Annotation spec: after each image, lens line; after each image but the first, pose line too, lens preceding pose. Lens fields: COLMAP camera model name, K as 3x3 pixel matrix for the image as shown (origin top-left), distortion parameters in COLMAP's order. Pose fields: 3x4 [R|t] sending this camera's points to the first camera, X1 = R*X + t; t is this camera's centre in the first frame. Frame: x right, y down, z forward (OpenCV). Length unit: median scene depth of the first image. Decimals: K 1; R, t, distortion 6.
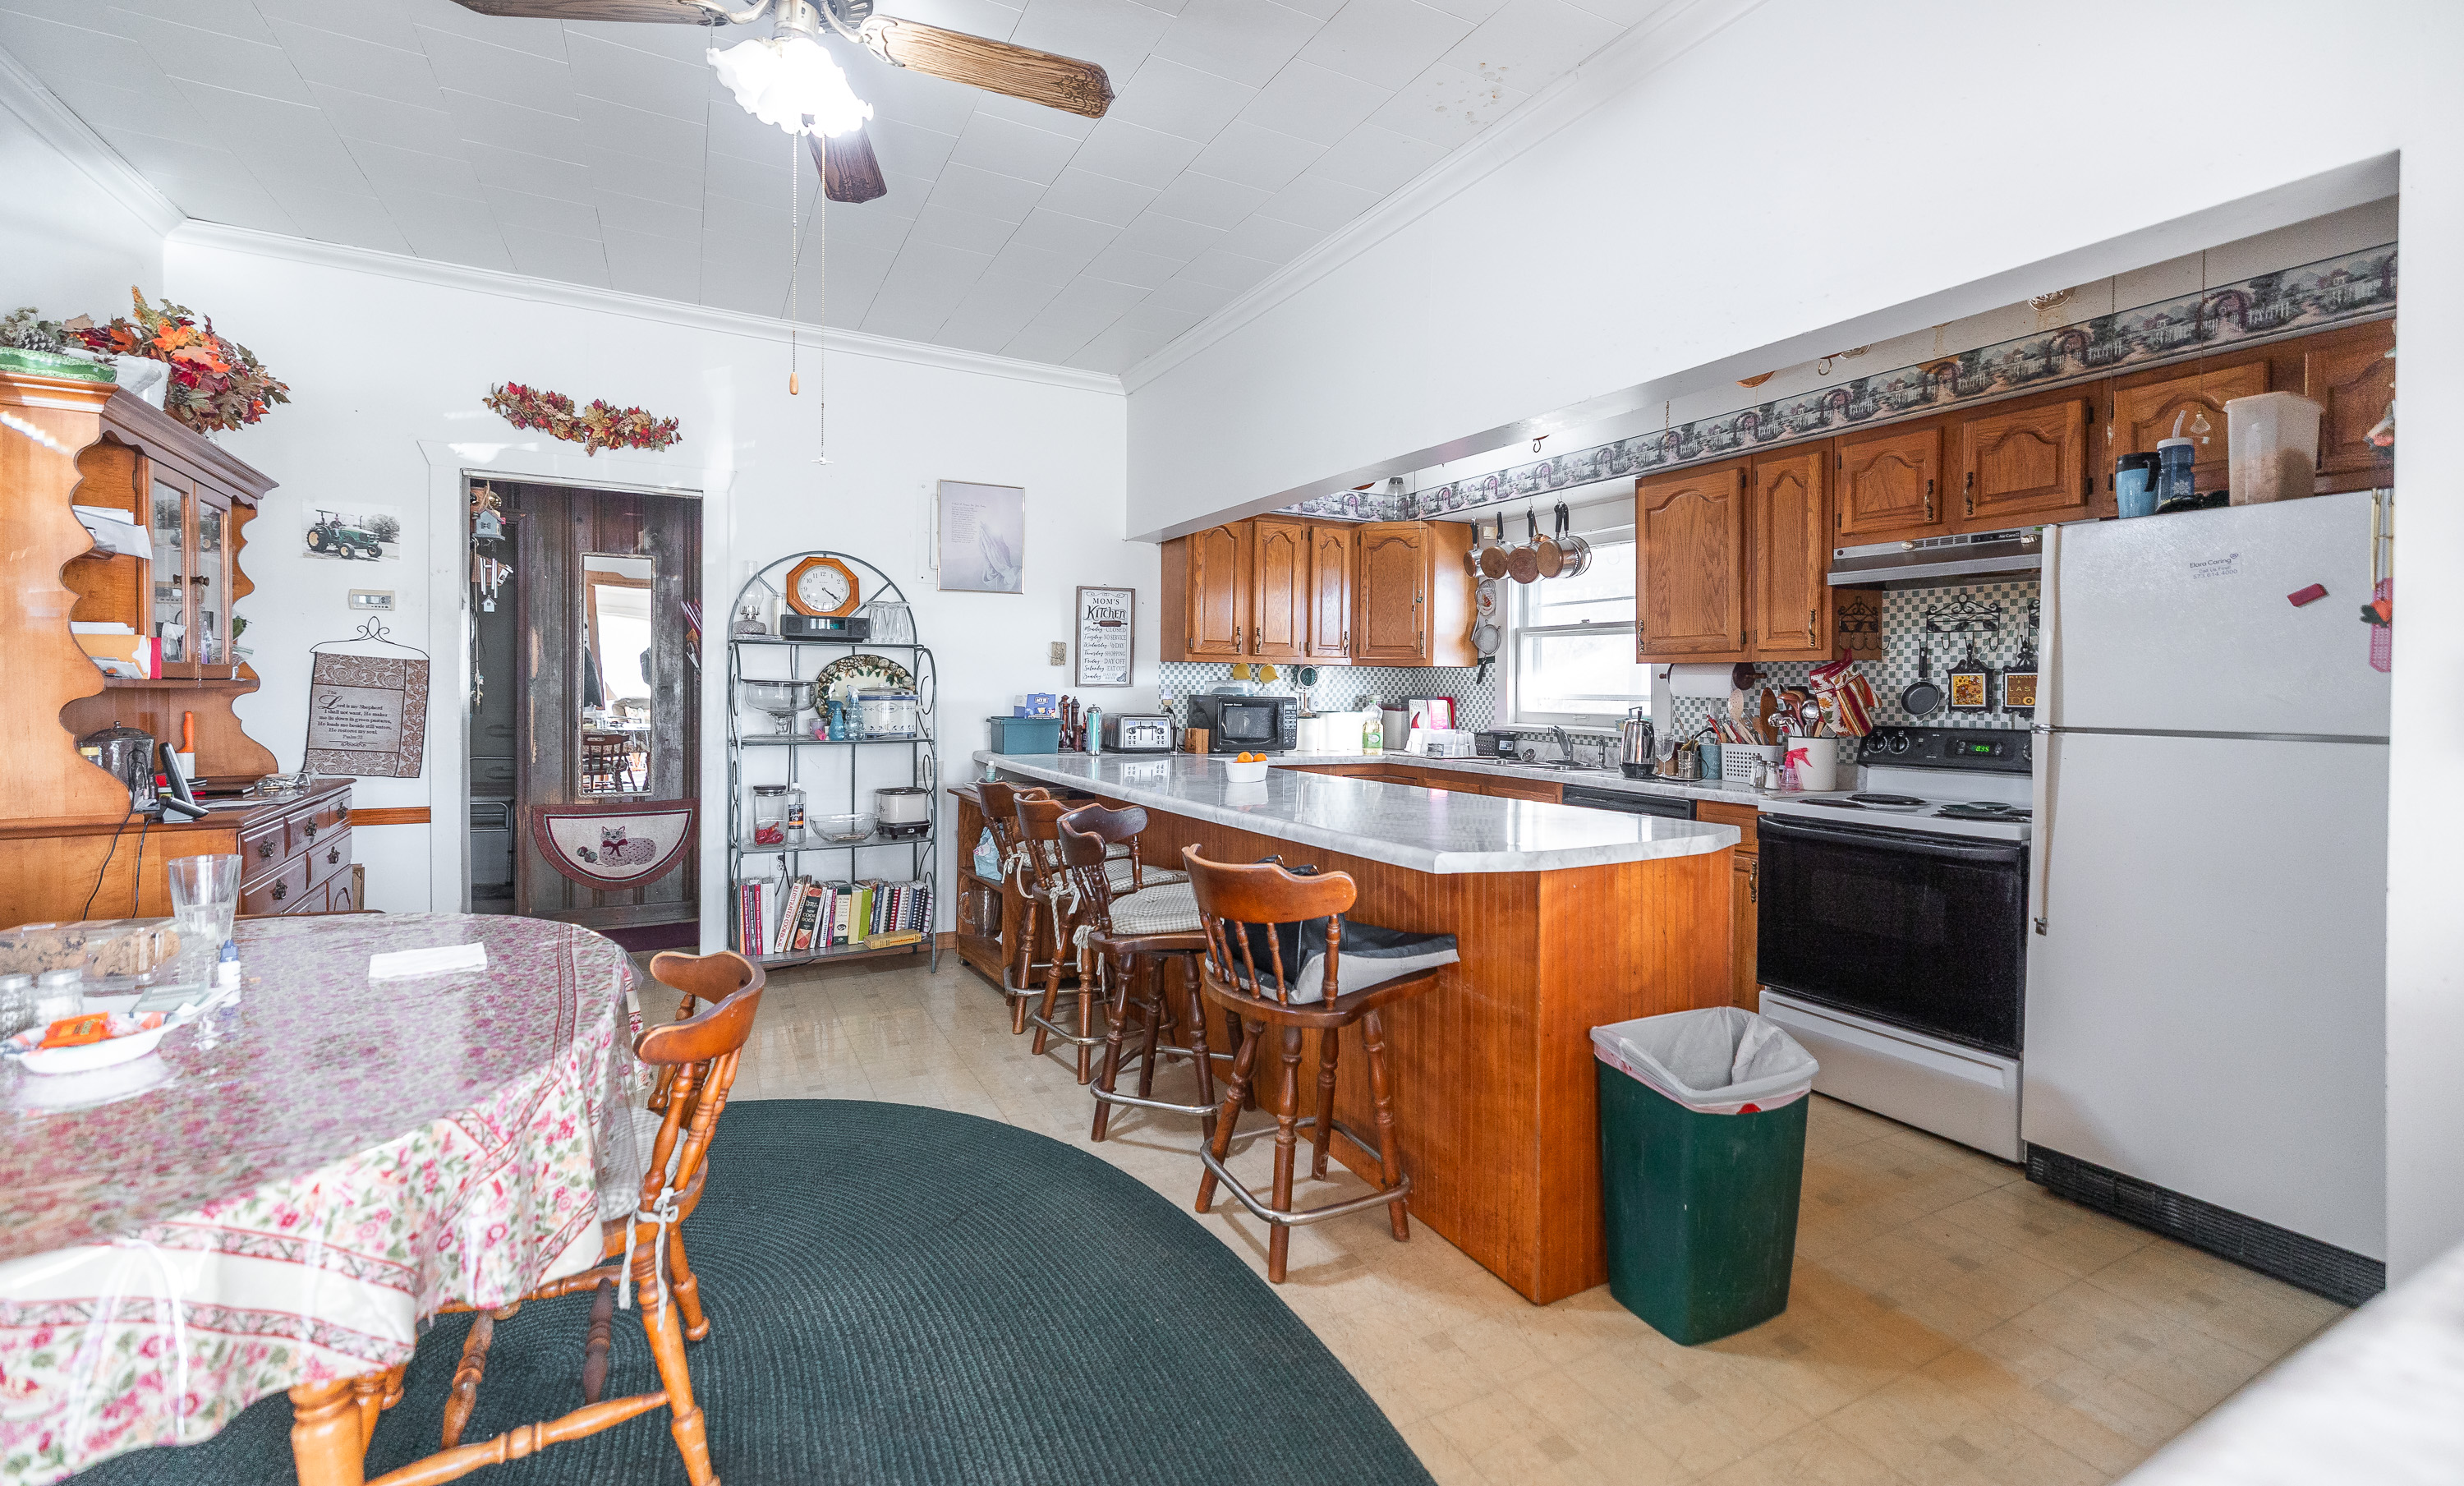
lens RADIAL K [[1057.7, 0, 1230.3], [0, 1057.7, 696.4], [0, 0, 1]] dist [0.006479, -0.002161]
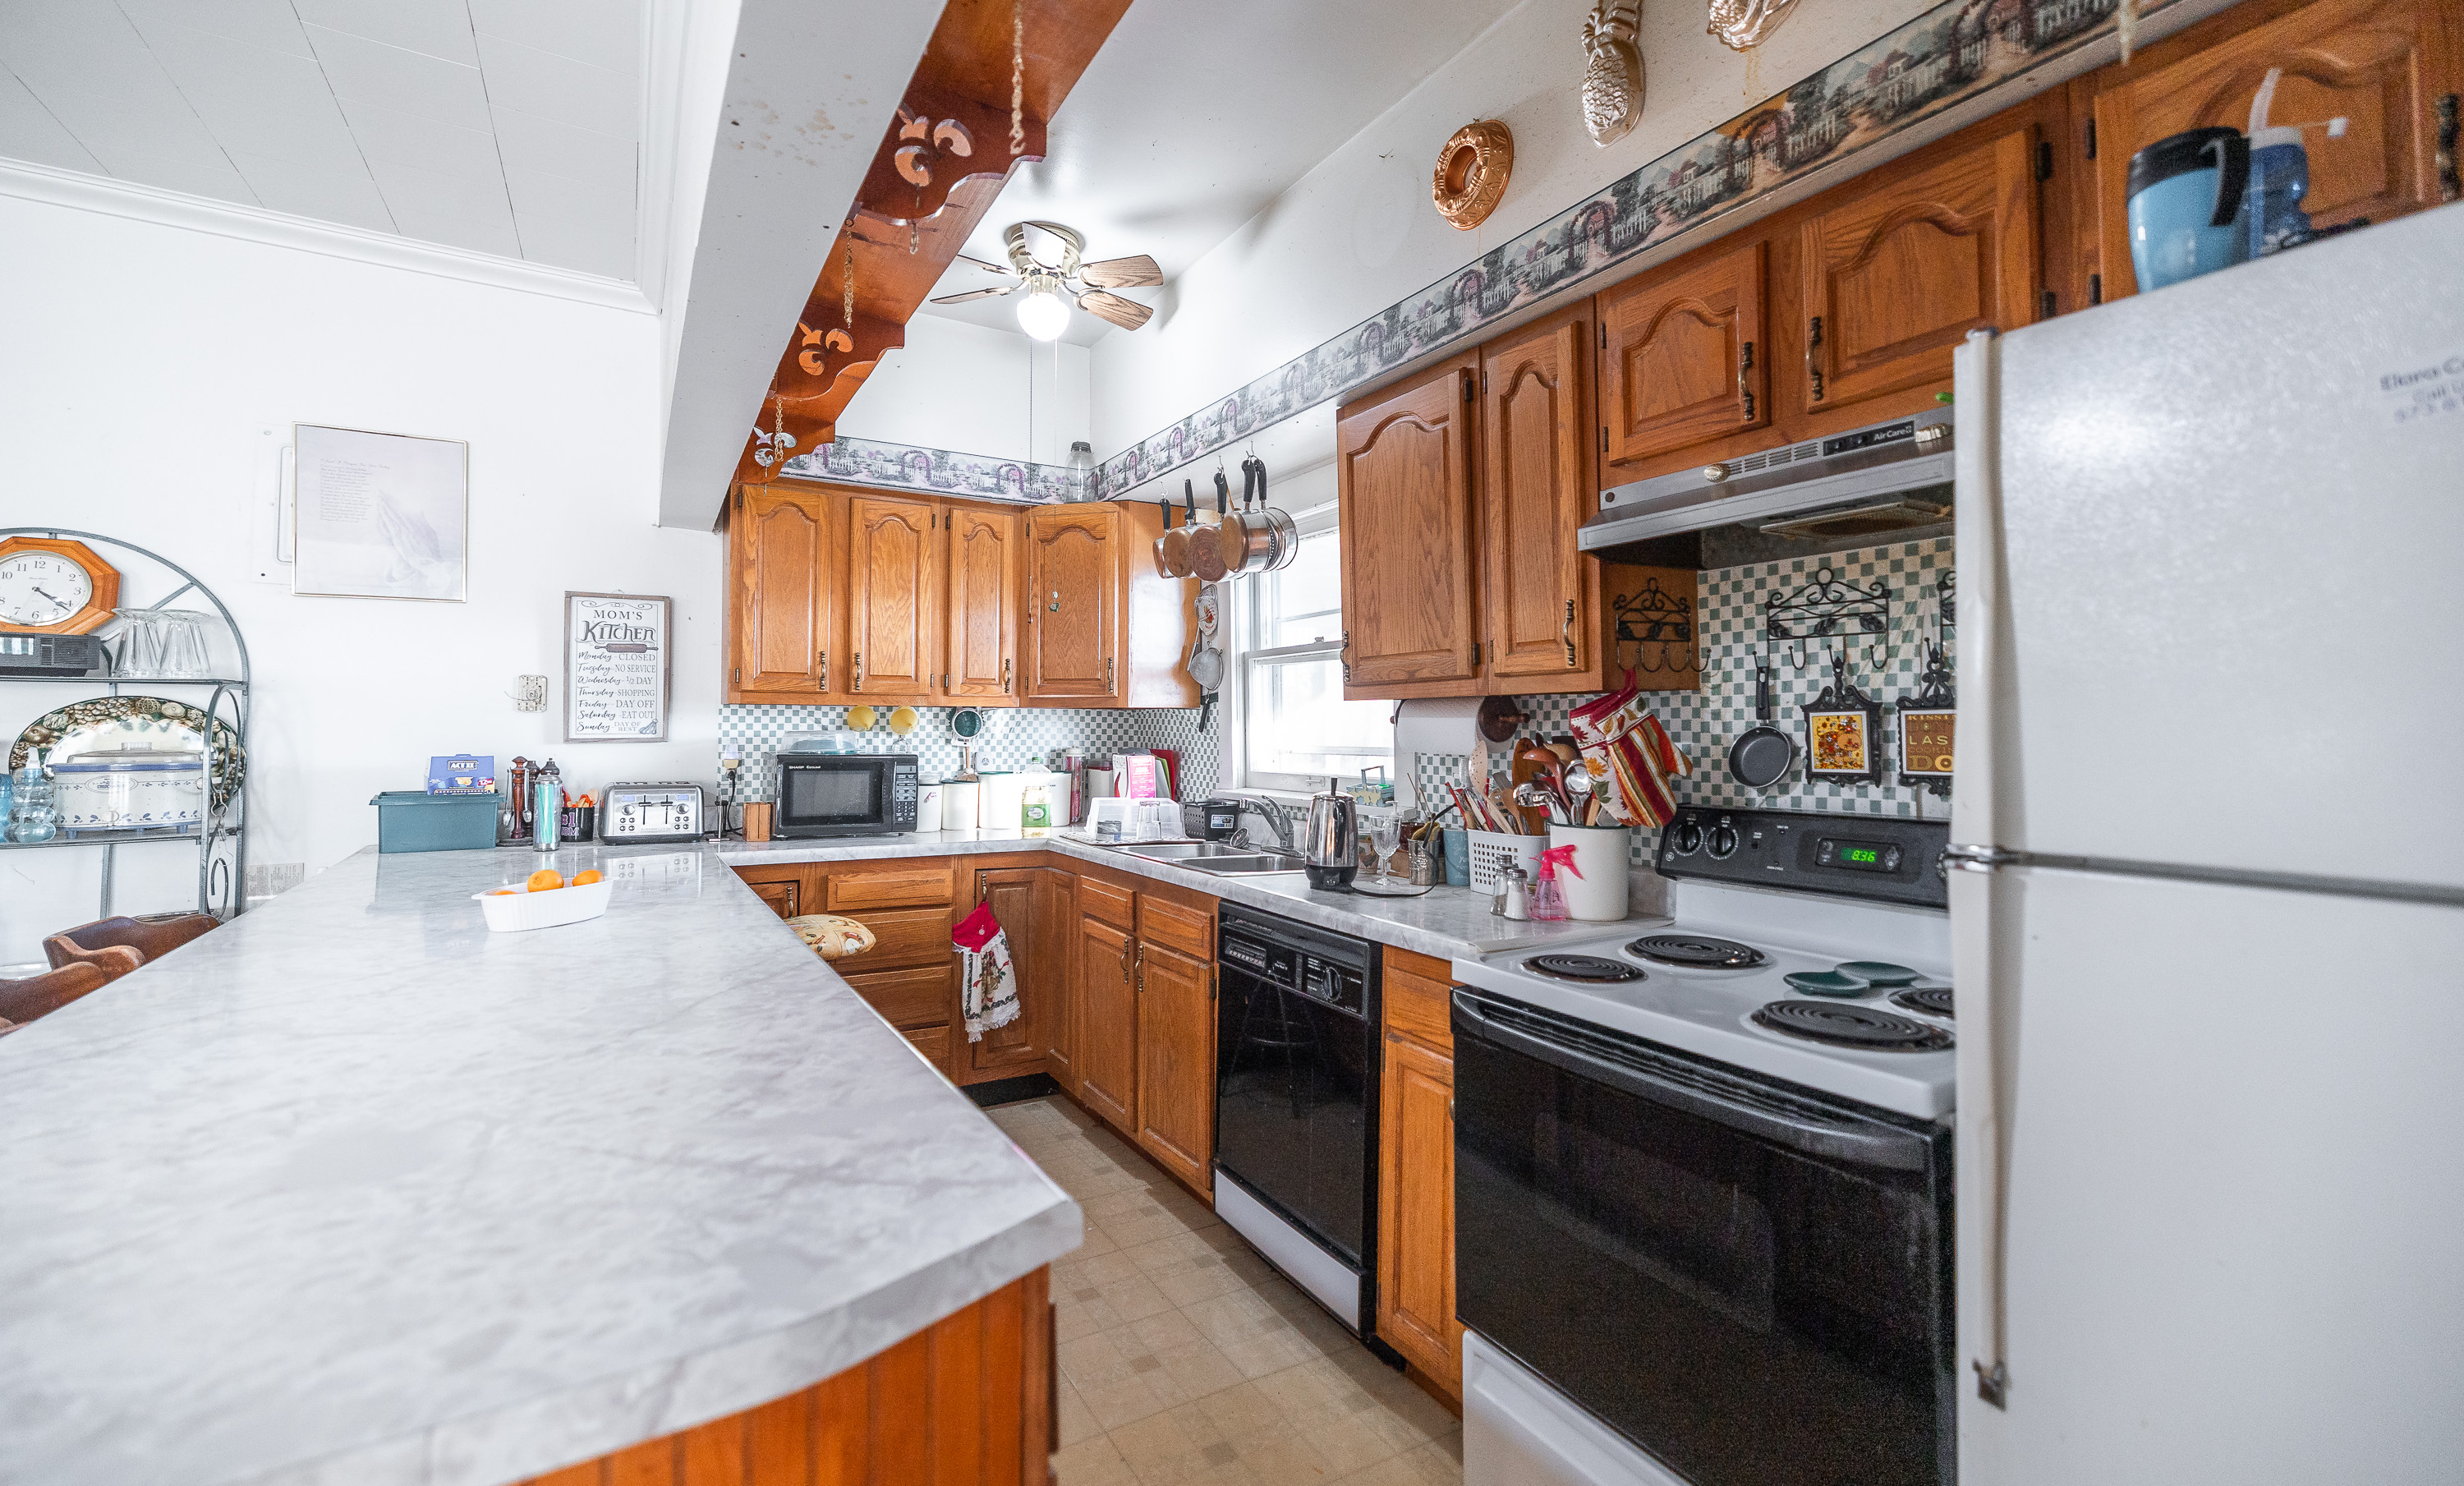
lens RADIAL K [[1057.7, 0, 1232.1], [0, 1057.7, 693.8], [0, 0, 1]] dist [0.006479, -0.002161]
pose [[0.999010, -0.007555, 0.043843, 0.324761], [0.009468, 0.999005, -0.043591, -0.009260], [-0.043470, 0.043963, 0.998087, 0.422393]]
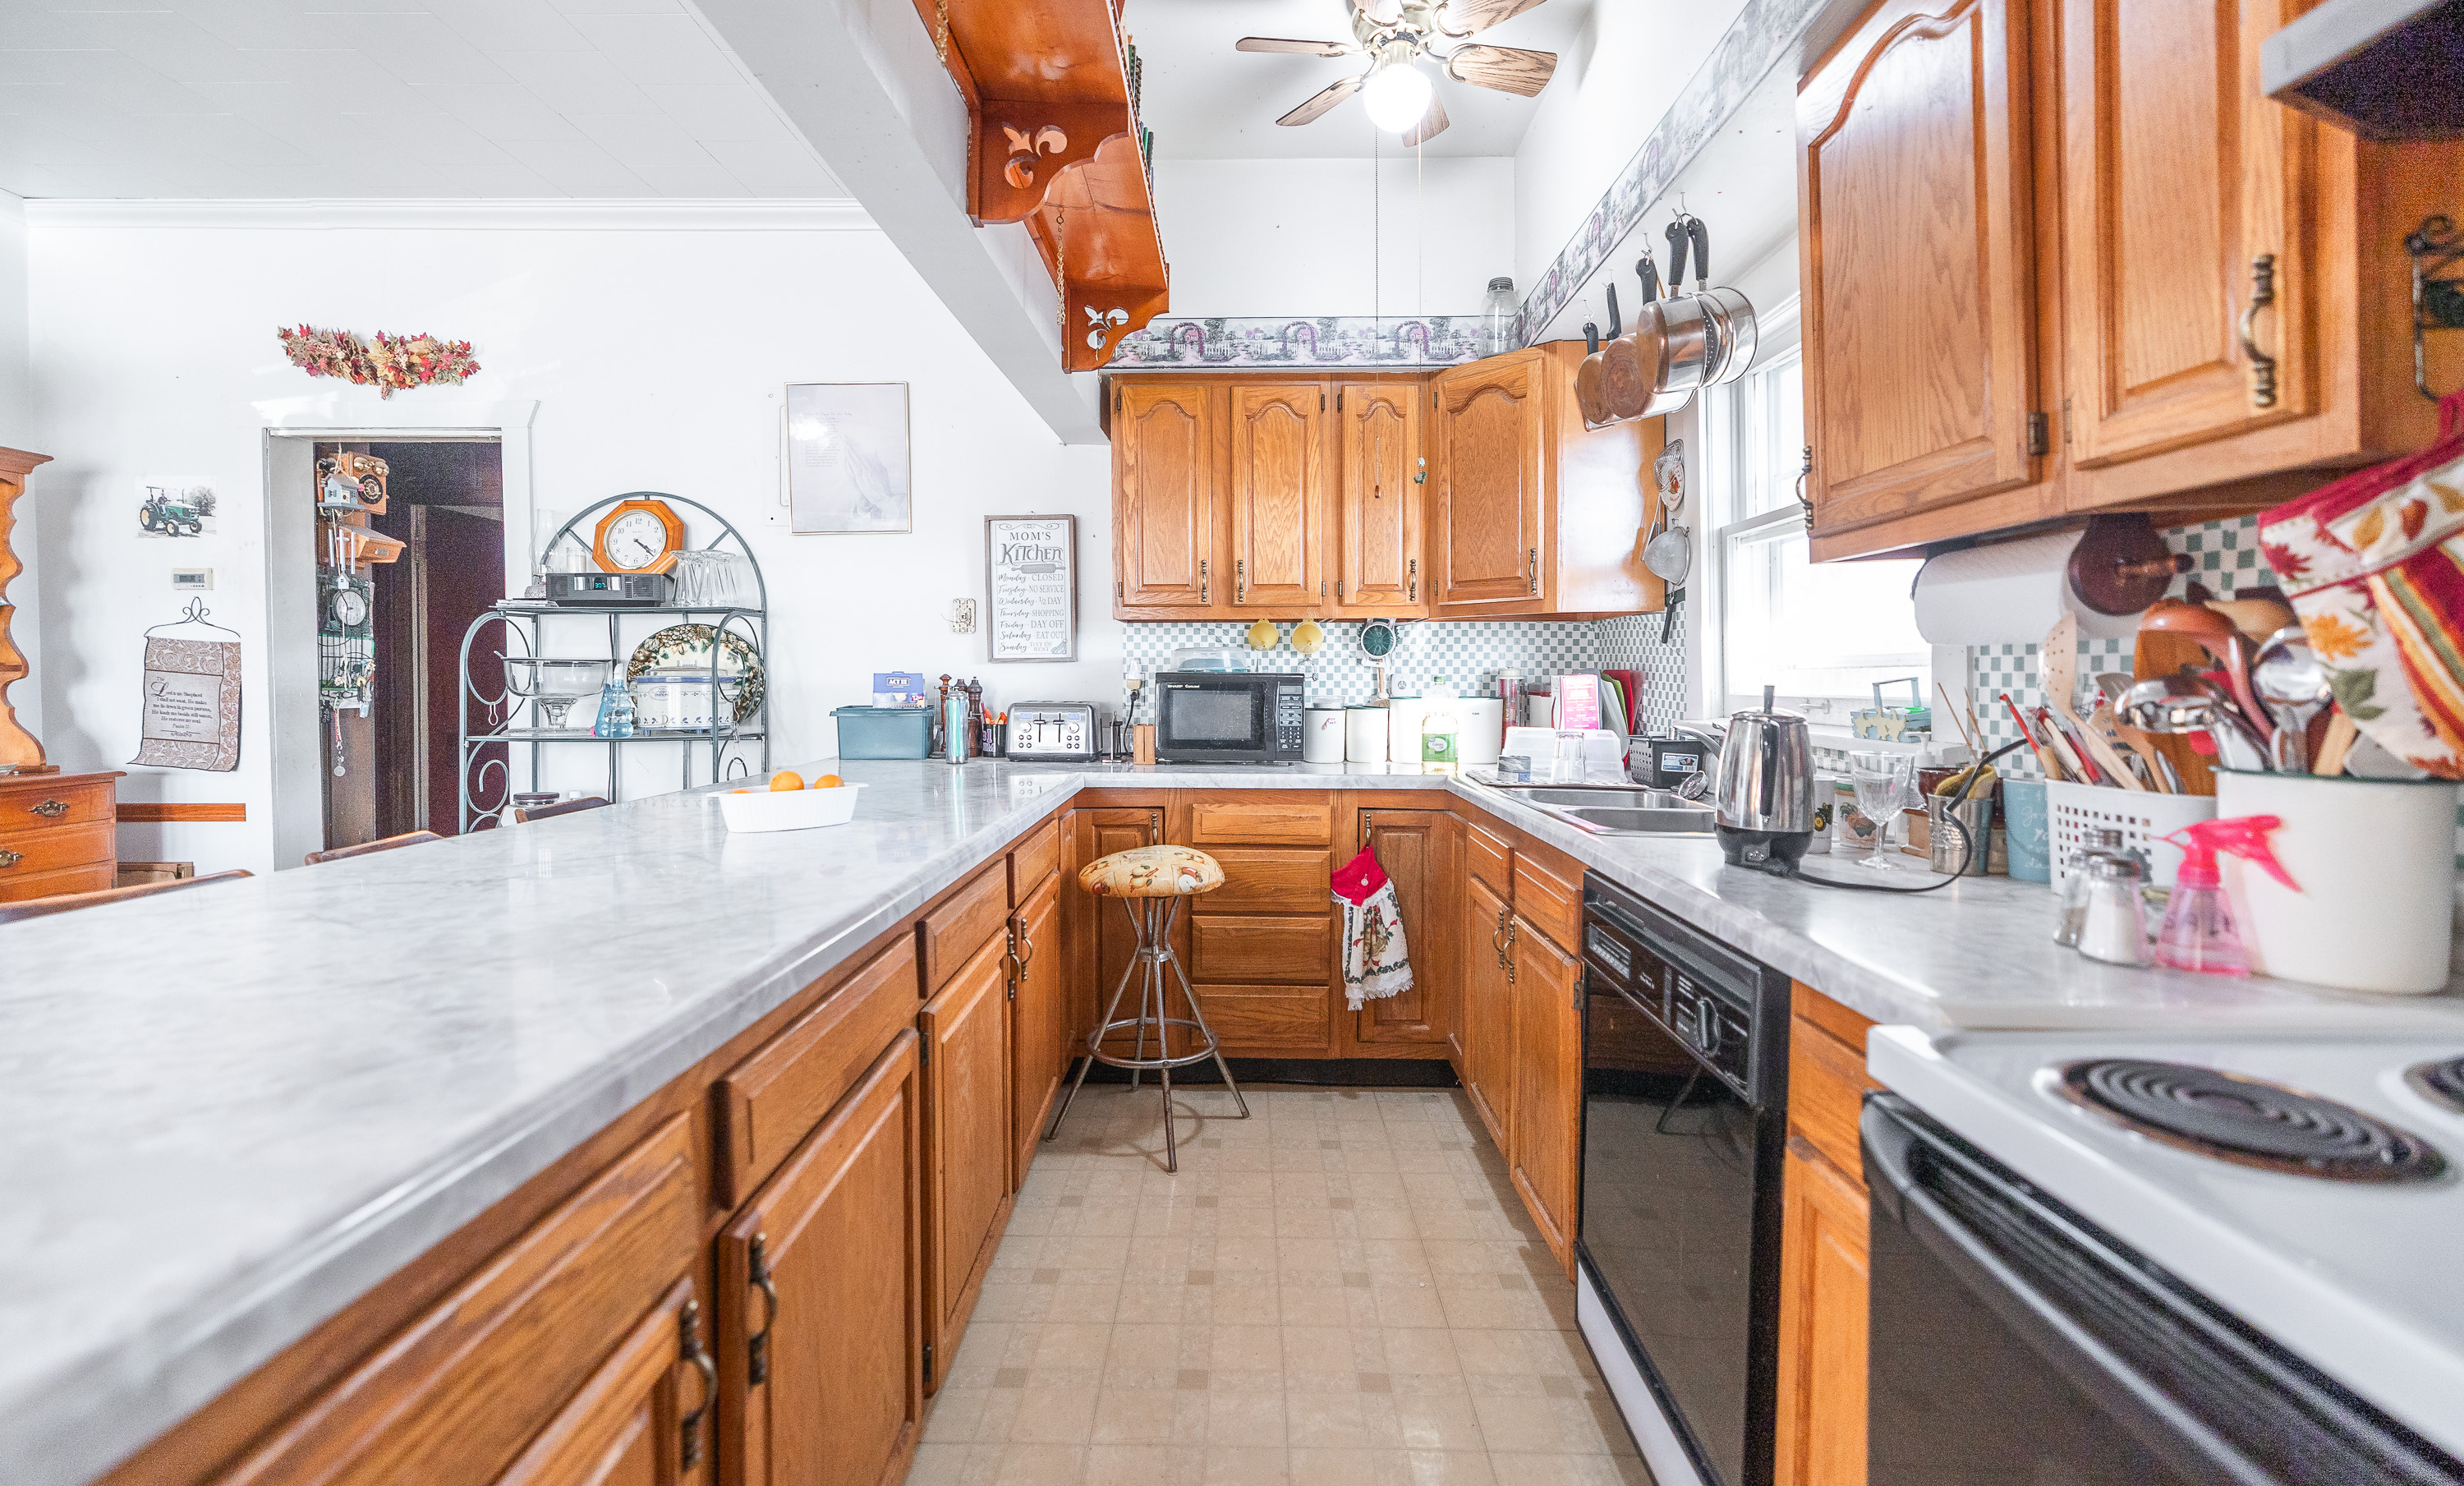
lens RADIAL K [[1057.7, 0, 1222.7], [0, 1057.7, 692.1], [0, 0, 1]] dist [0.006479, -0.002161]
pose [[0.873228, -0.007305, -0.487257, 0.431181], [0.007549, 0.999970, -0.001462, 0.016252], [0.487254, -0.002402, 0.873257, 0.628407]]
